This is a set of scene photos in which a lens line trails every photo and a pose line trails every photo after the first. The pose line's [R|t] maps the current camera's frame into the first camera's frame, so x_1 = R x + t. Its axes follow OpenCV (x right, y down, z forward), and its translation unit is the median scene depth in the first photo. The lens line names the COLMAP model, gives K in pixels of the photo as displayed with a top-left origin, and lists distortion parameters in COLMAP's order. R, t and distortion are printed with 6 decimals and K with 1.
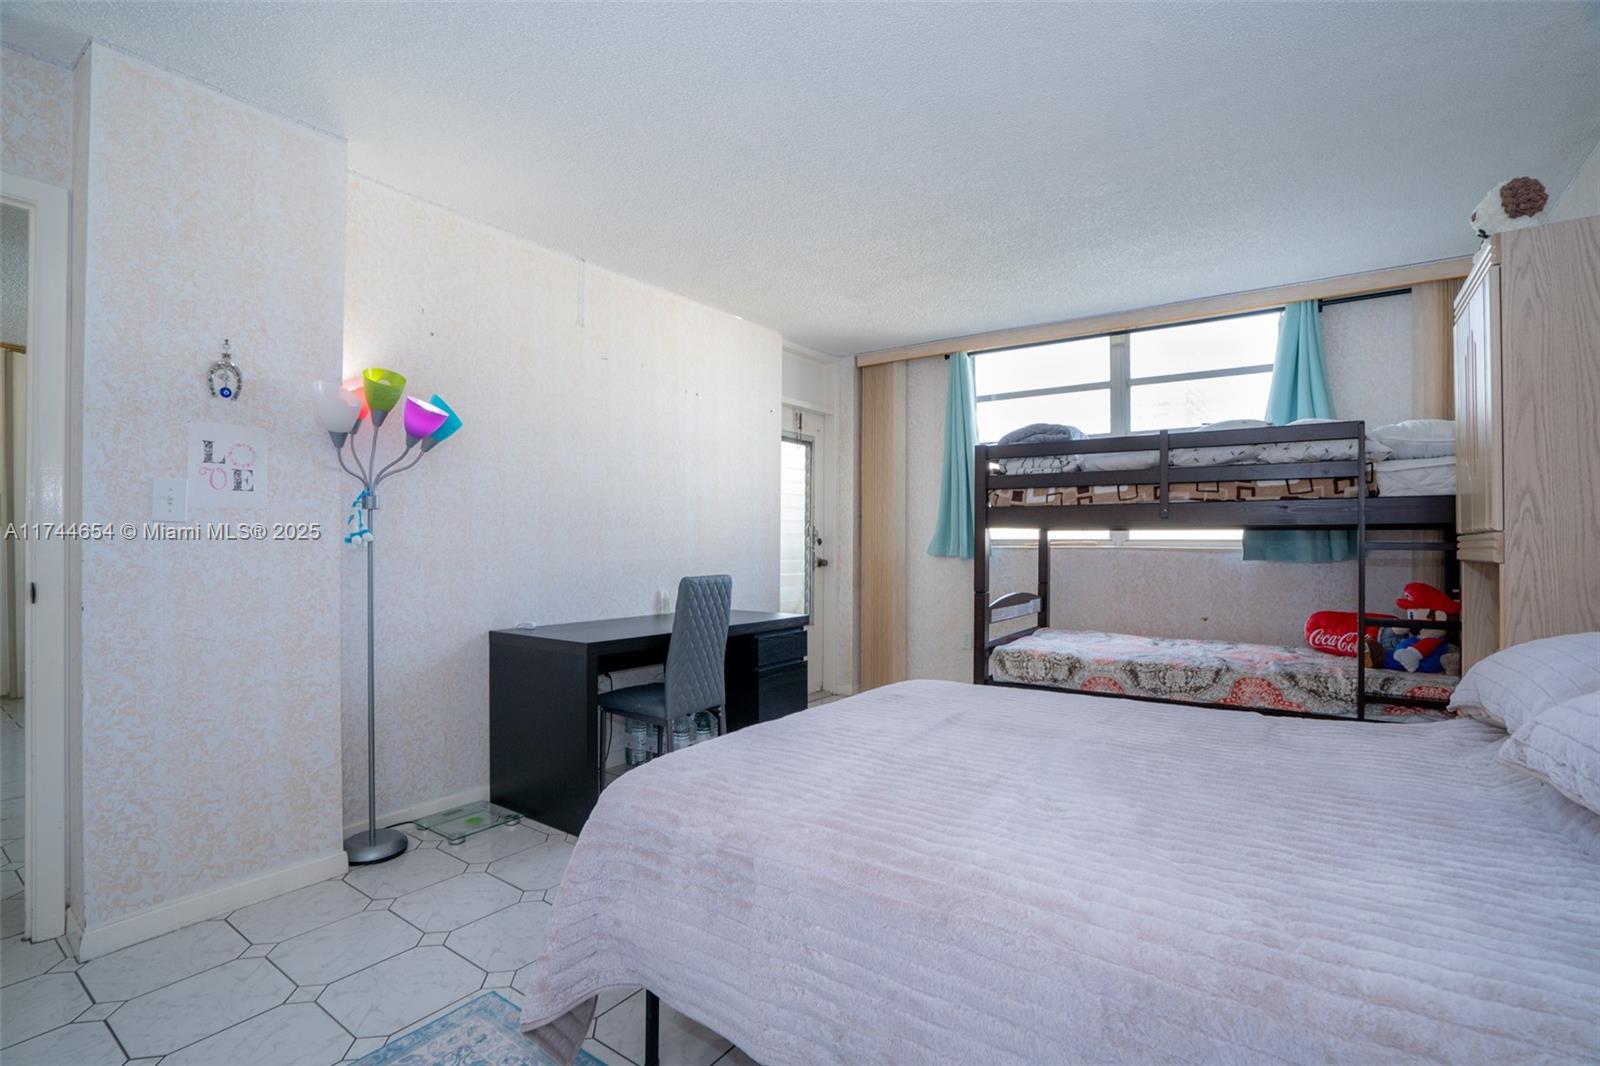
lens RADIAL K [[762.5, 0, 800.0], [0, 762.5, 533.0], [0, 0, 1]] dist [0.014140, 0.000430]
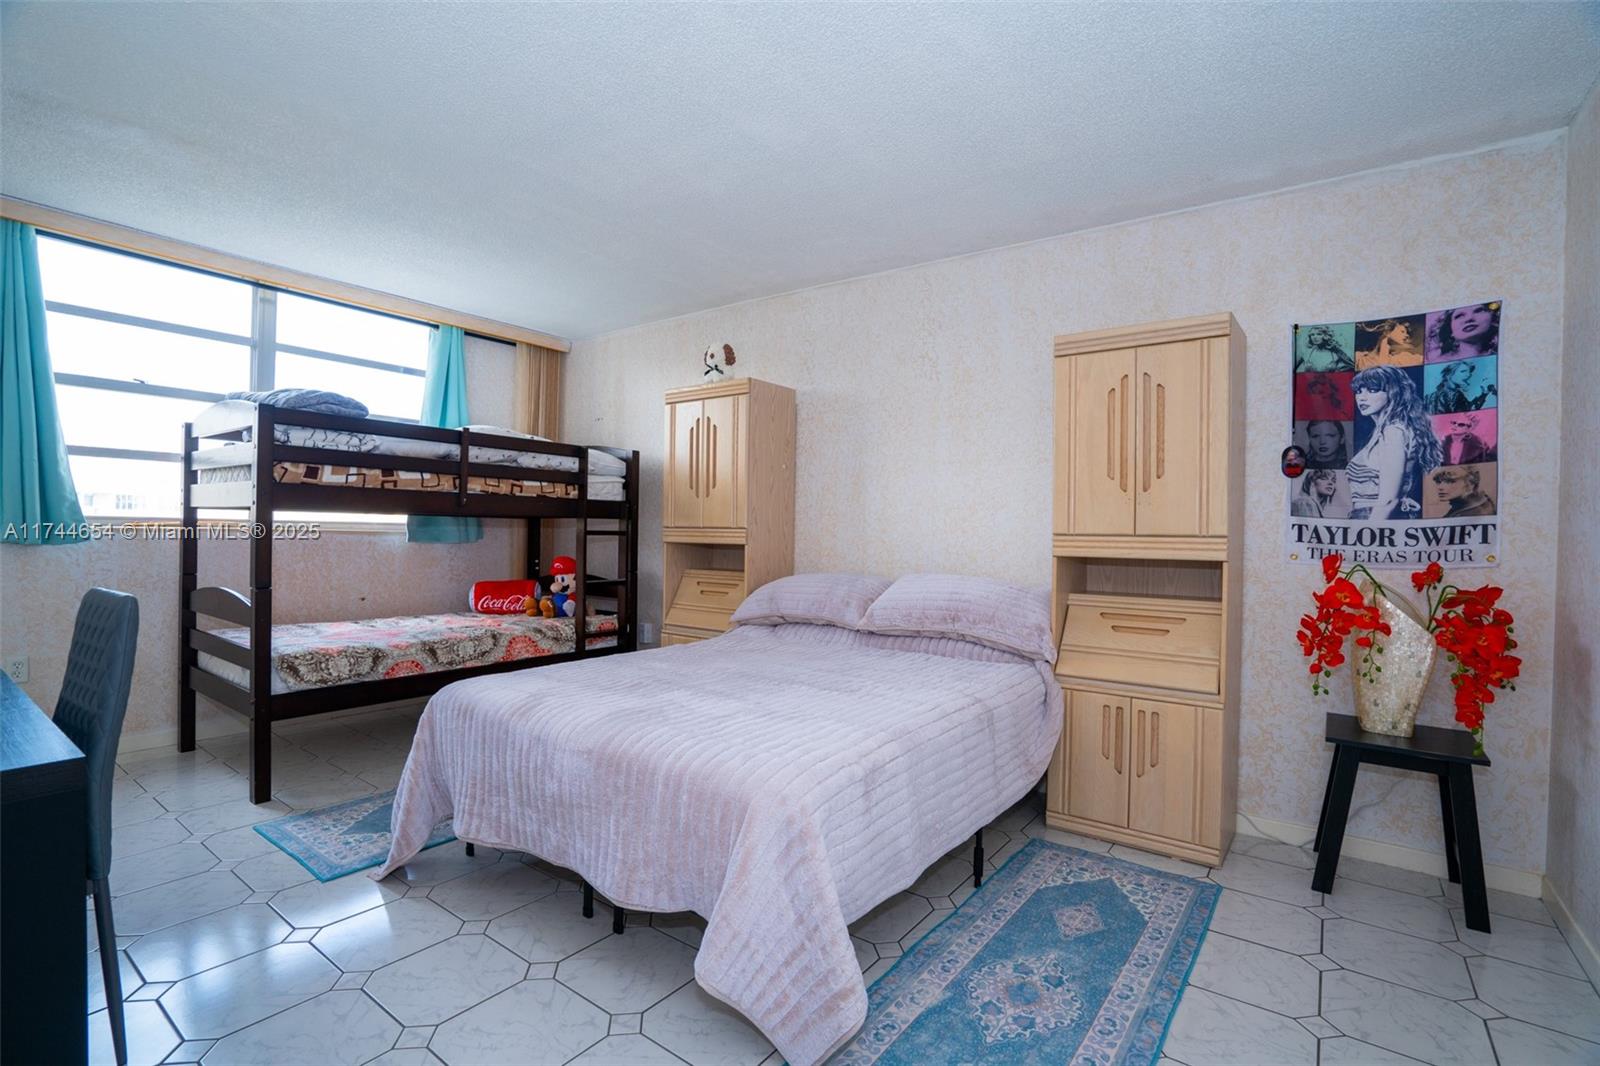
lens RADIAL K [[762.5, 0, 800.0], [0, 762.5, 533.0], [0, 0, 1]] dist [0.014140, 0.000430]
pose [[0.059571, -0.004154, 0.998215, -0.548946], [-0.034623, 0.999381, 0.006225, -0.004596], [-0.997623, -0.034932, 0.059390, 0.403252]]
